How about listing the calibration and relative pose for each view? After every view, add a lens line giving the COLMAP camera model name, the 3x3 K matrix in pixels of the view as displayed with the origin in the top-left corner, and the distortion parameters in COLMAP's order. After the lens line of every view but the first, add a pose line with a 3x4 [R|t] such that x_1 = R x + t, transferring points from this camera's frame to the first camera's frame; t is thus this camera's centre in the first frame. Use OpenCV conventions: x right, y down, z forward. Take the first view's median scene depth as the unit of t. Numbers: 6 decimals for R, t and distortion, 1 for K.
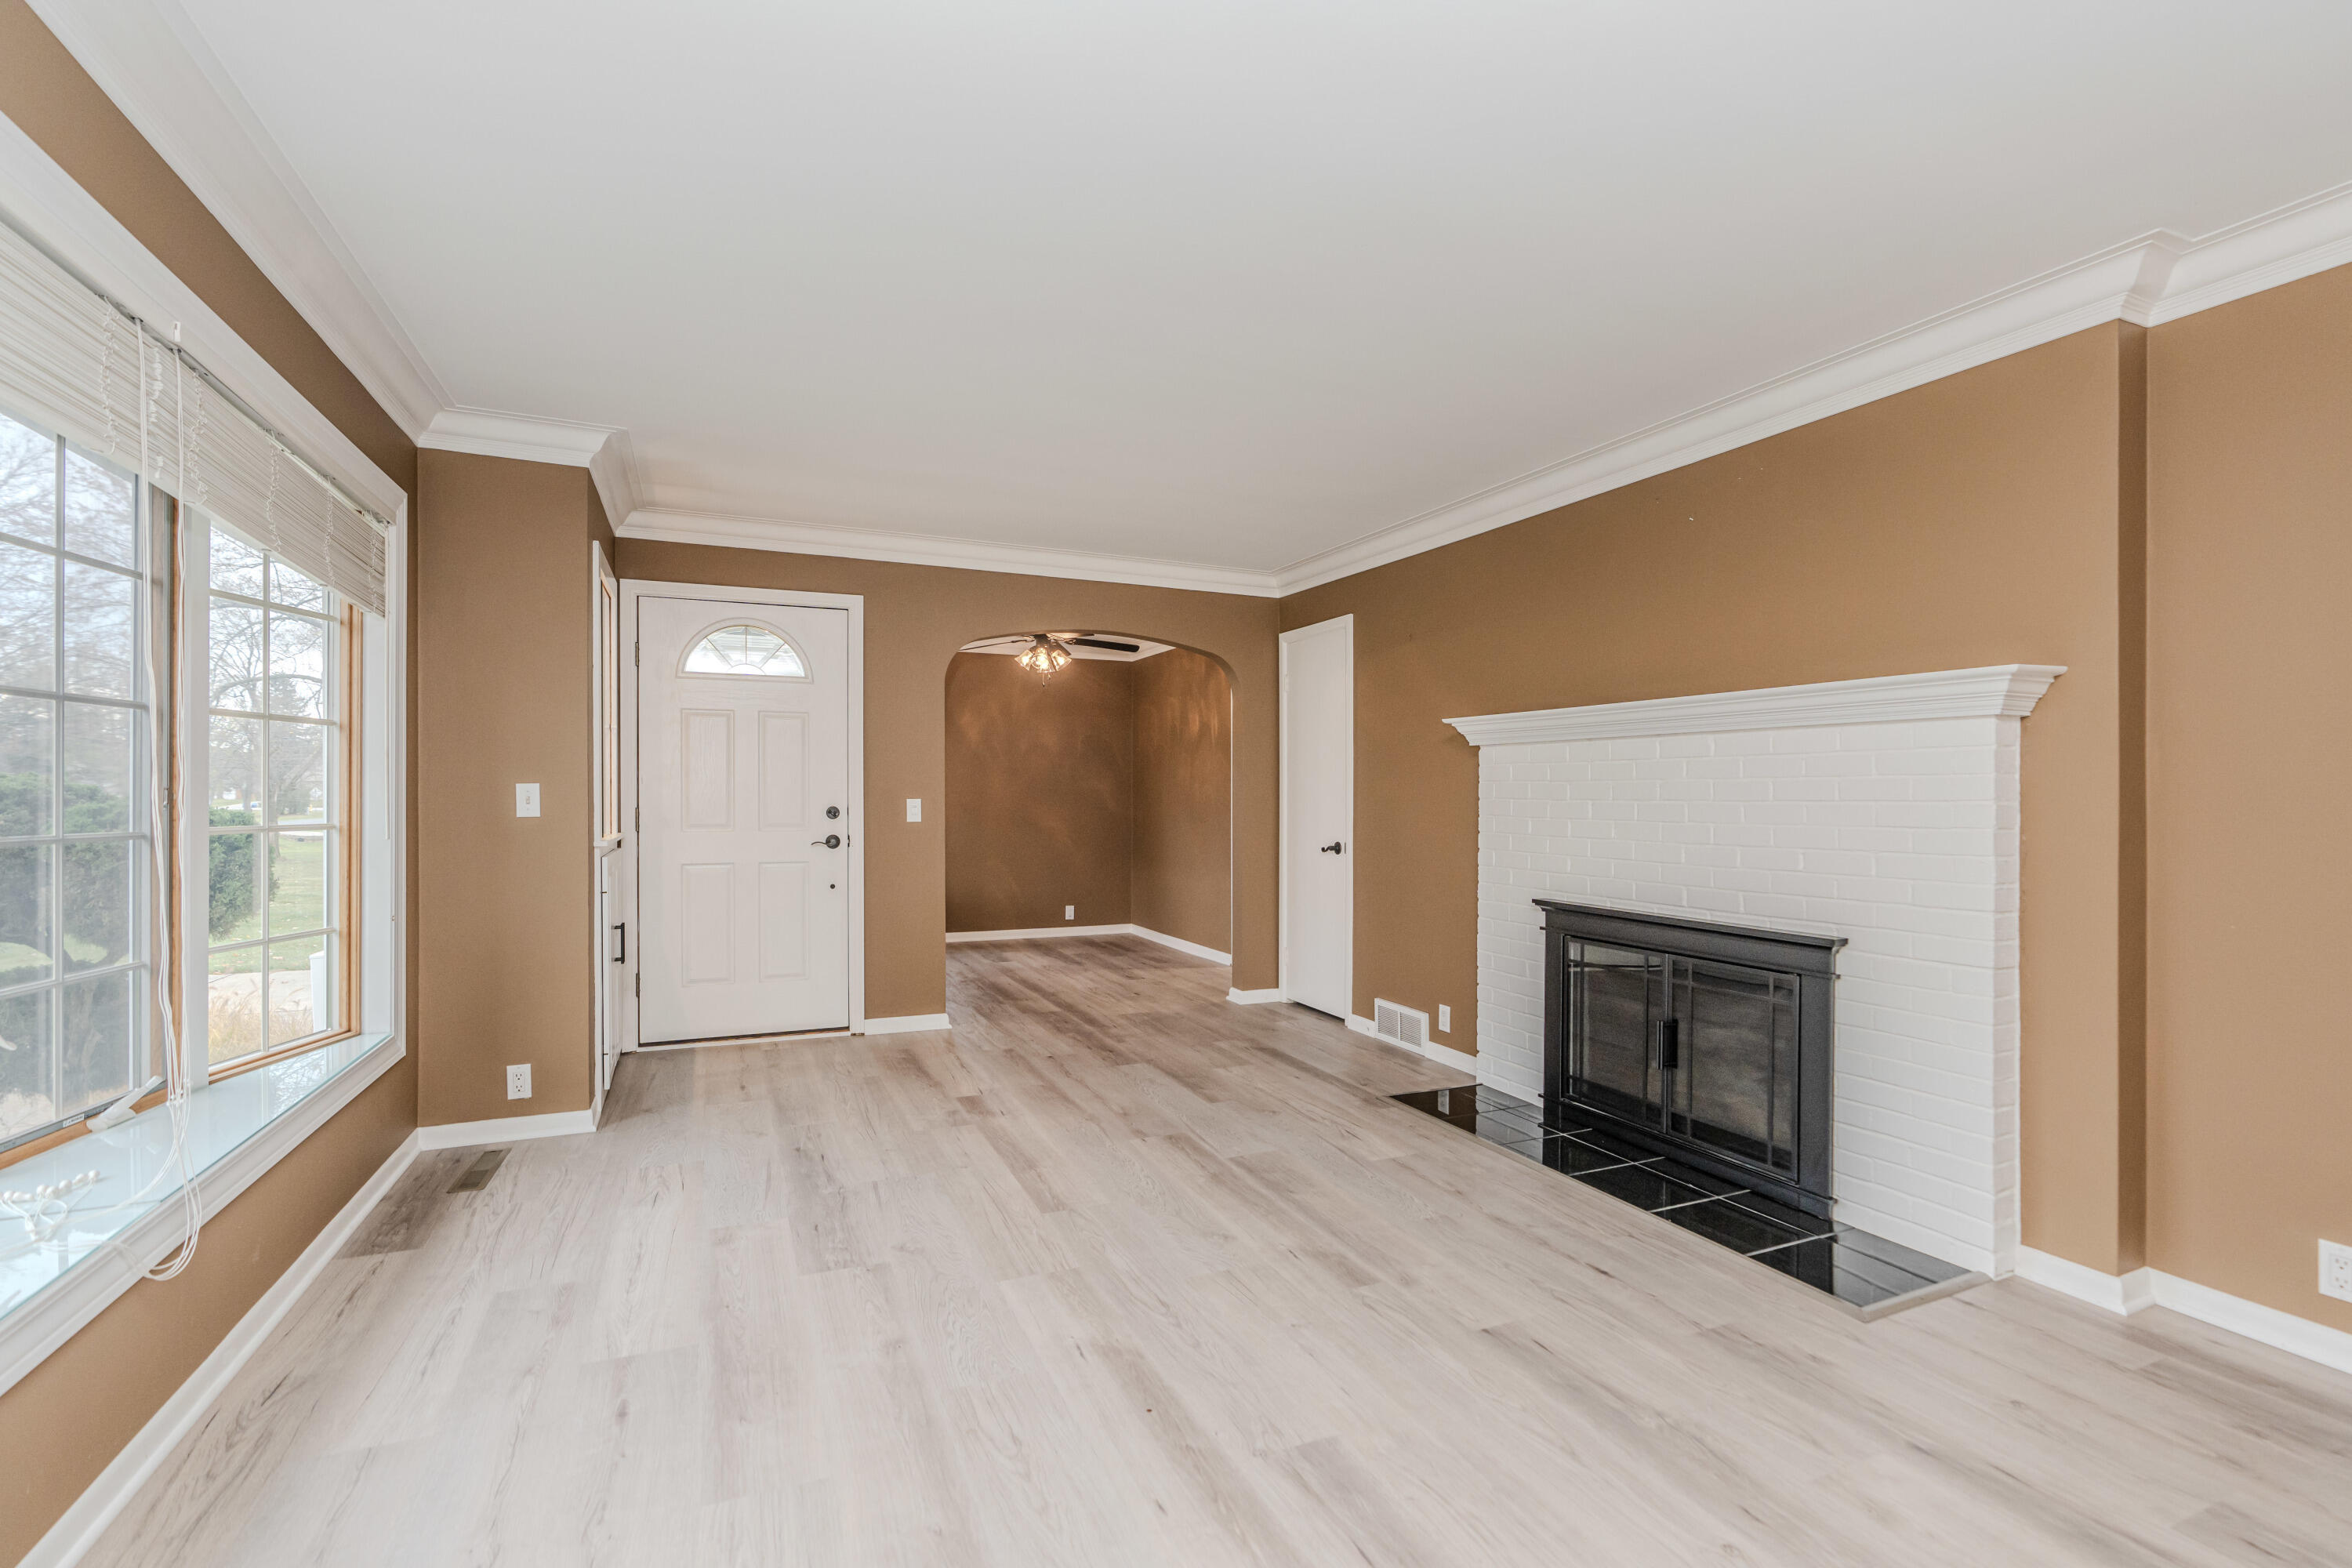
lens RADIAL K [[1066.0, 0, 1189.8], [0, 1066.0, 778.9], [0, 0, 1]] dist [-0.015050, 0.006631]
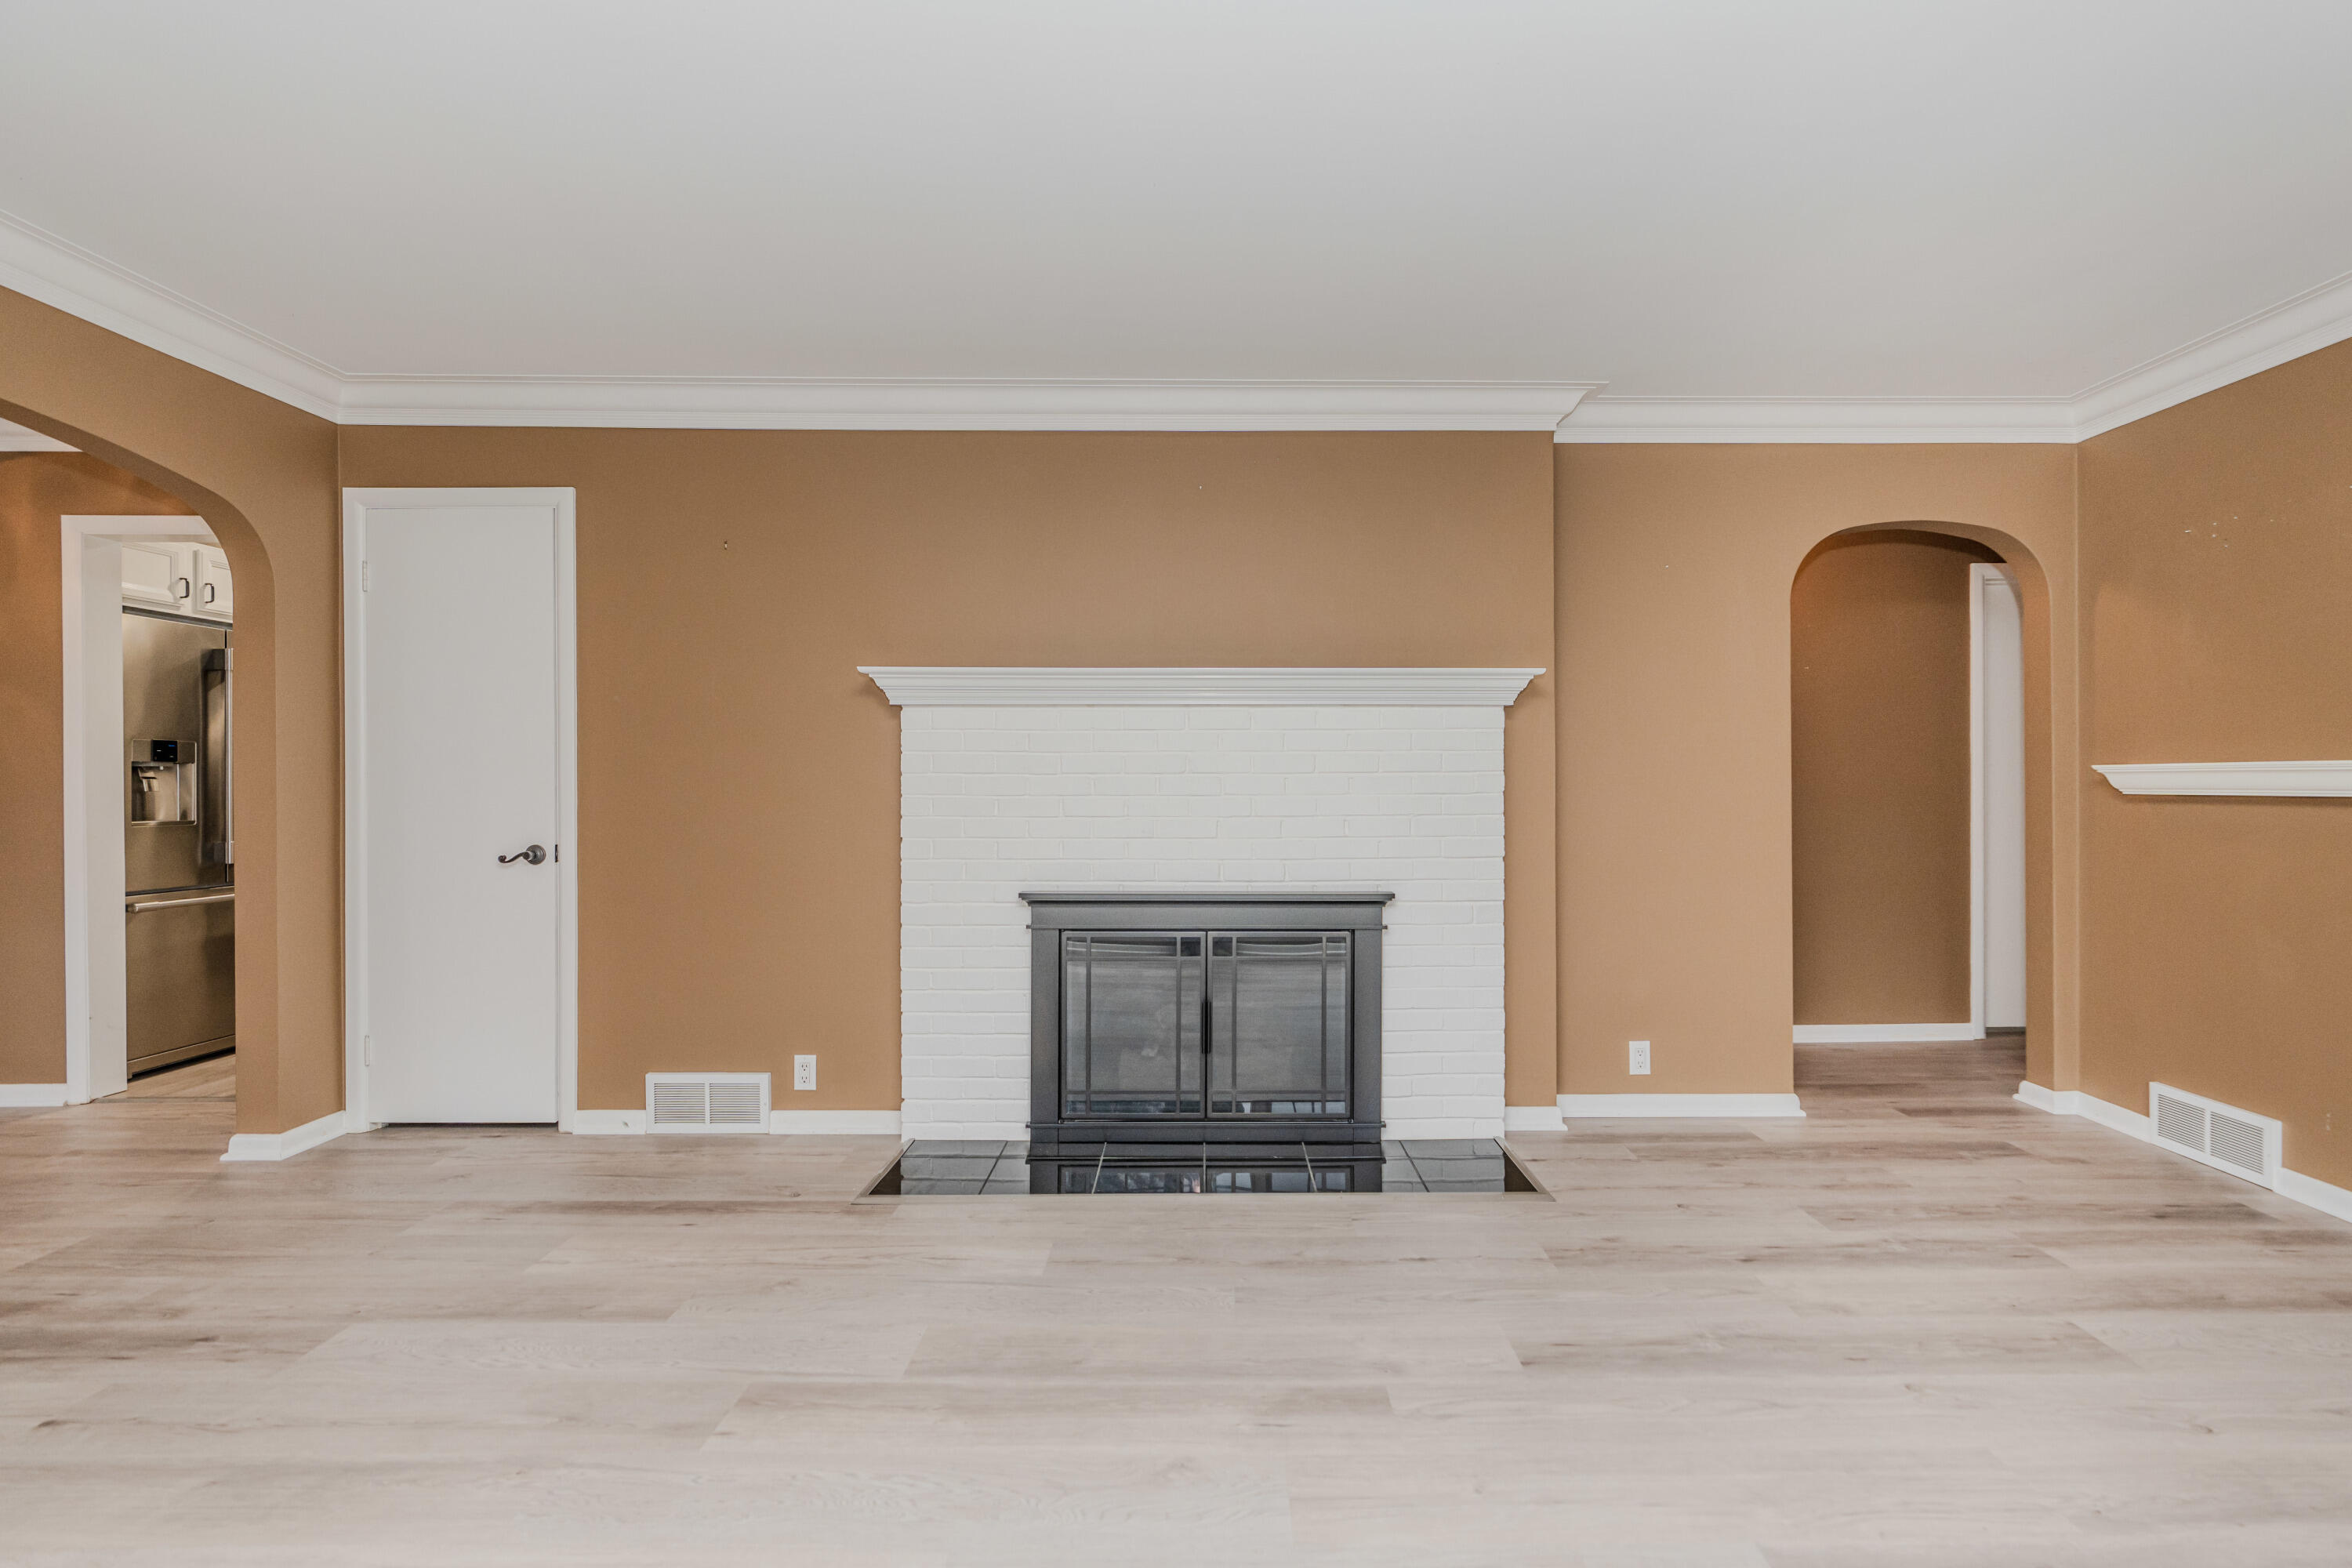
lens RADIAL K [[1066.0, 0, 1189.8], [0, 1066.0, 778.9], [0, 0, 1]] dist [-0.015050, 0.006631]
pose [[0.394788, 0.002728, 0.918768, -0.391995], [-0.011183, 0.999936, 0.001836, 0.020628], [-0.918704, -0.011000, 0.394793, 0.554129]]
